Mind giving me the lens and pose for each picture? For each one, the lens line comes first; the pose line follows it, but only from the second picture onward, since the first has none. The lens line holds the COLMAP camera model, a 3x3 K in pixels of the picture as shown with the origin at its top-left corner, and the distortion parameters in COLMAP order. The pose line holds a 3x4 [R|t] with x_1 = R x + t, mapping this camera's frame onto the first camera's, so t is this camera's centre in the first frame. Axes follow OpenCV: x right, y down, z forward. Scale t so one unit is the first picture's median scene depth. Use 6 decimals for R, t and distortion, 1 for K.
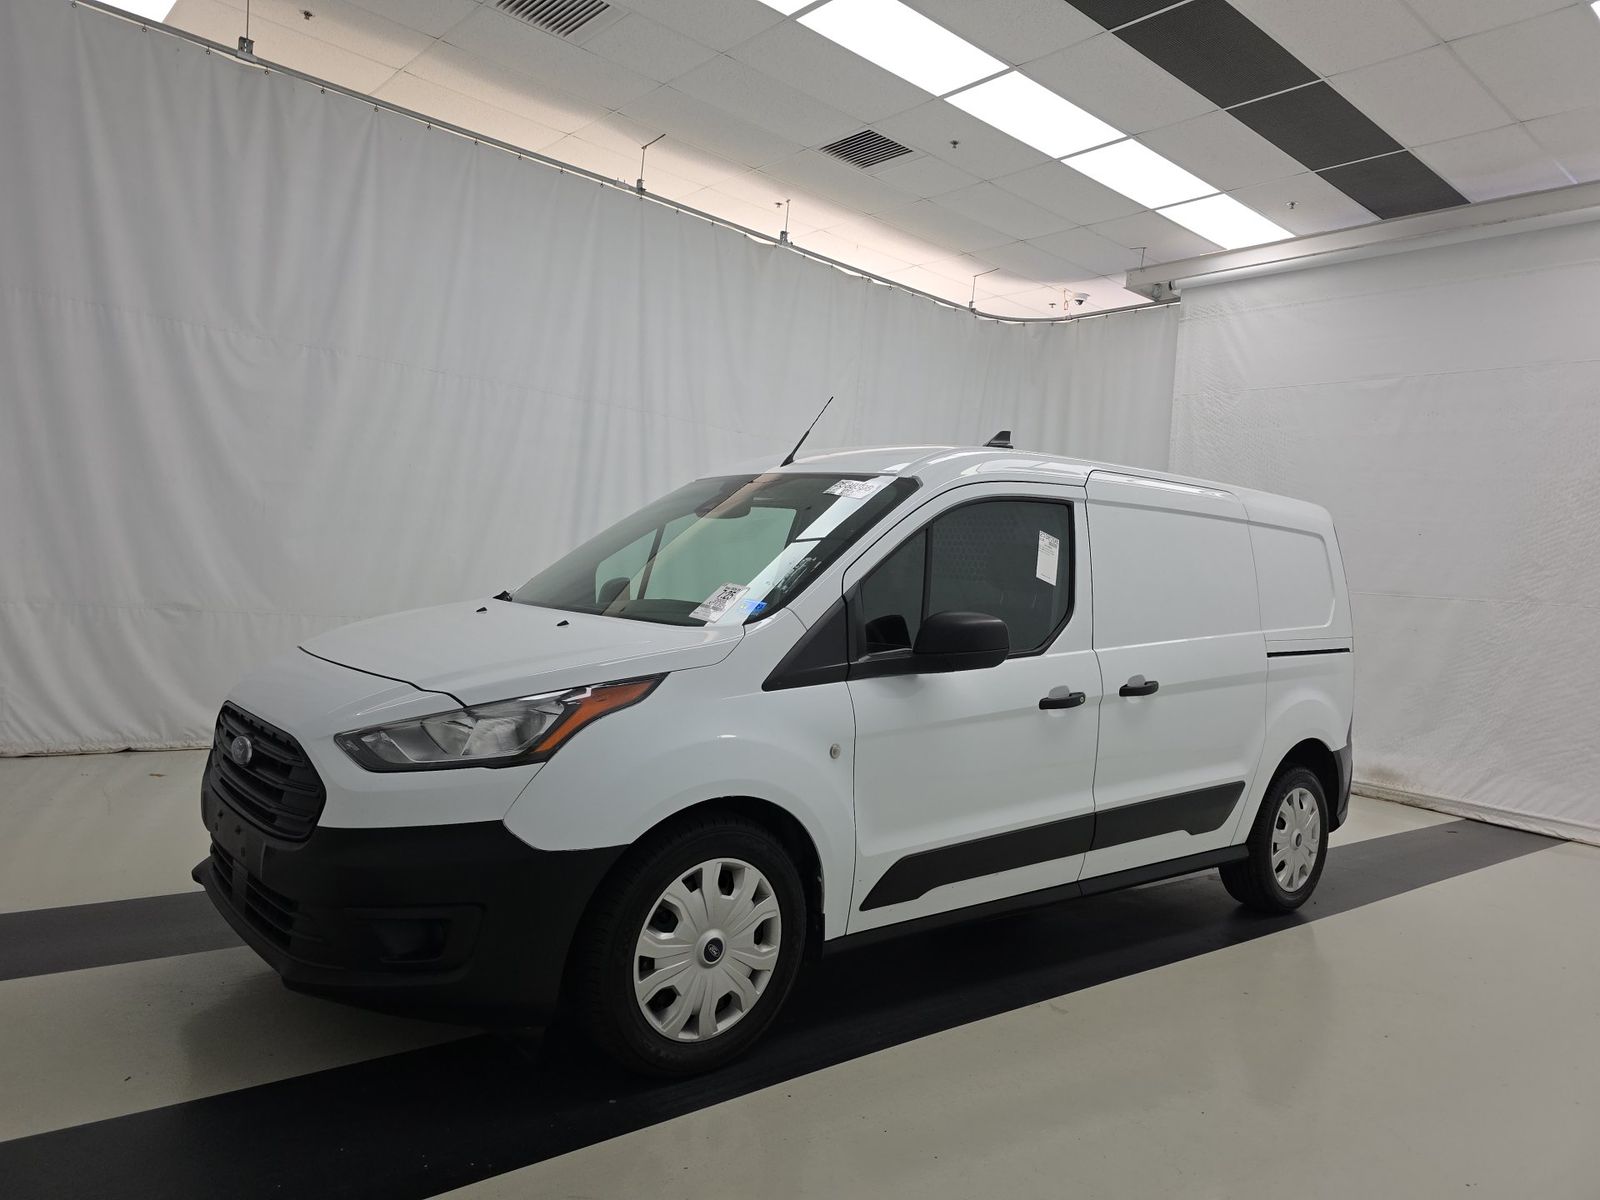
lens RADIAL K [[1078.8, 0, 805.1], [0, 1078.8, 598.3], [0, 0, 1]] dist [0.052773, -0.036030]
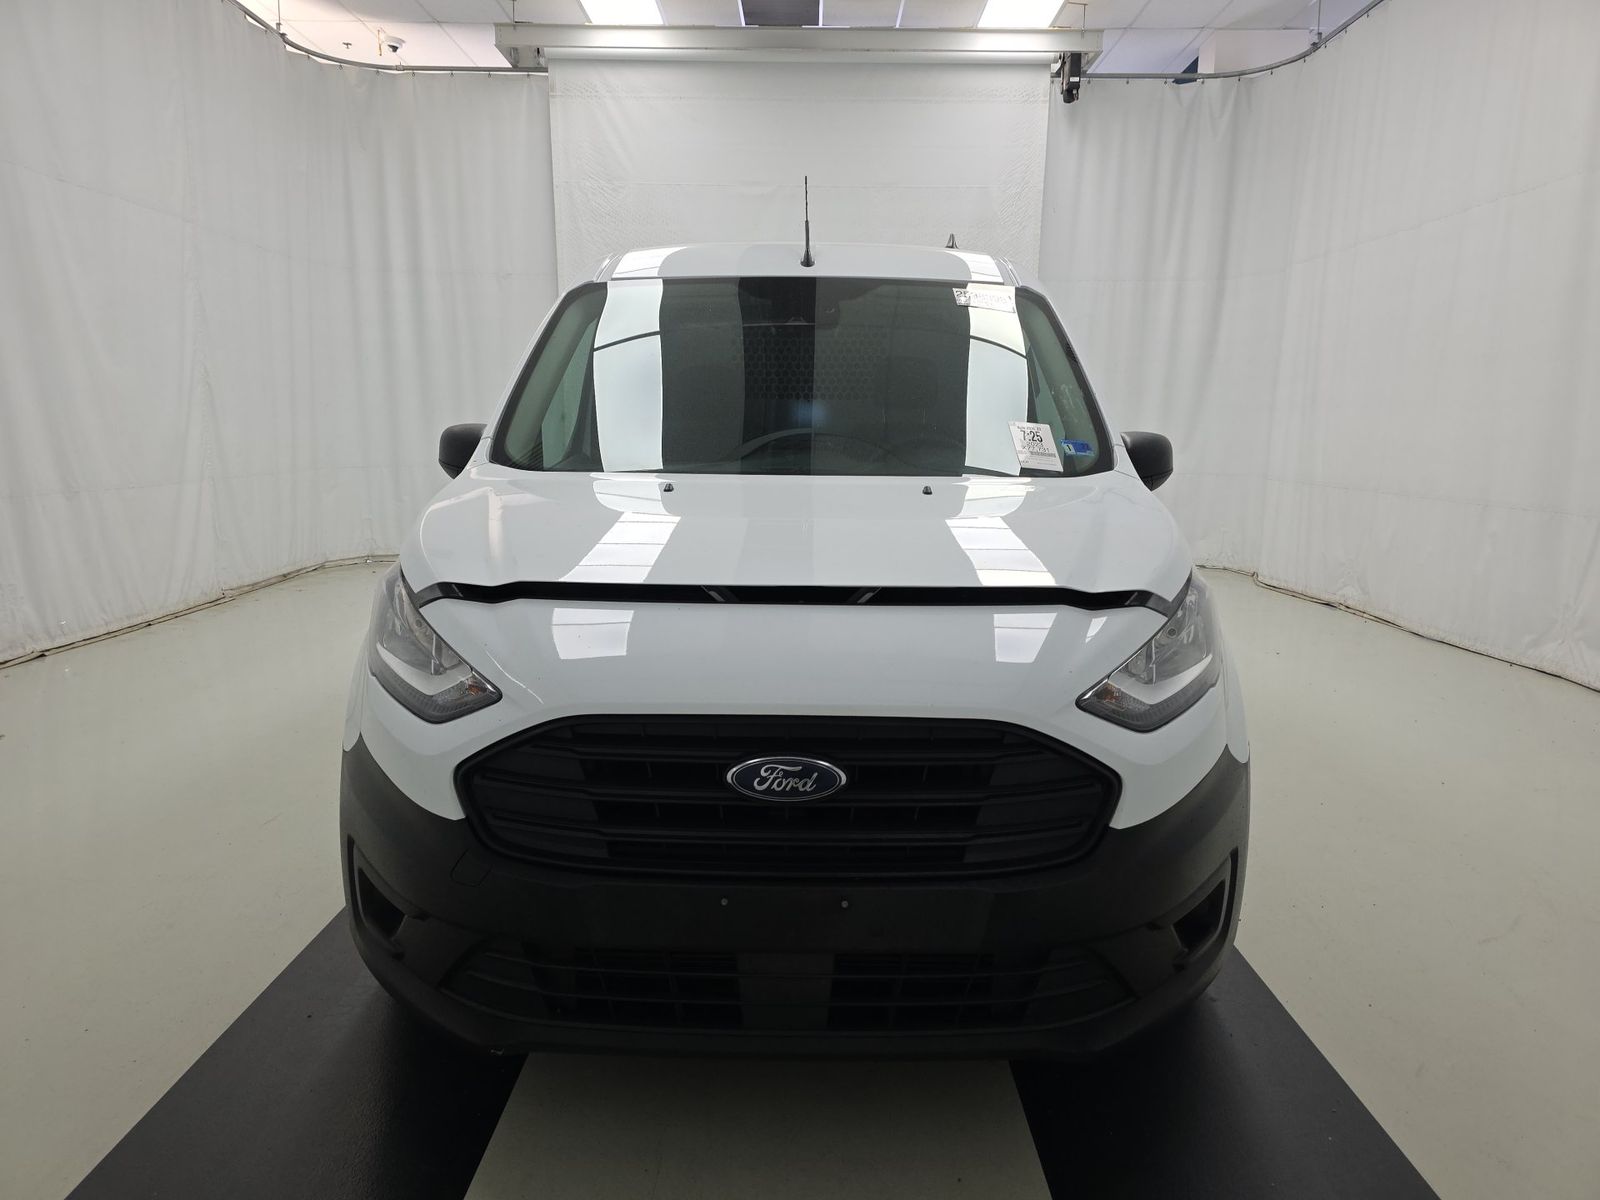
lens RADIAL K [[1078.8, 0, 805.1], [0, 1078.8, 598.3], [0, 0, 1]] dist [0.052773, -0.036030]
pose [[0.658192, -0.191798, 0.728009, -0.308048], [0.053827, 0.976518, 0.208604, -0.022323], [-0.750923, -0.098115, 0.653060, 0.216594]]
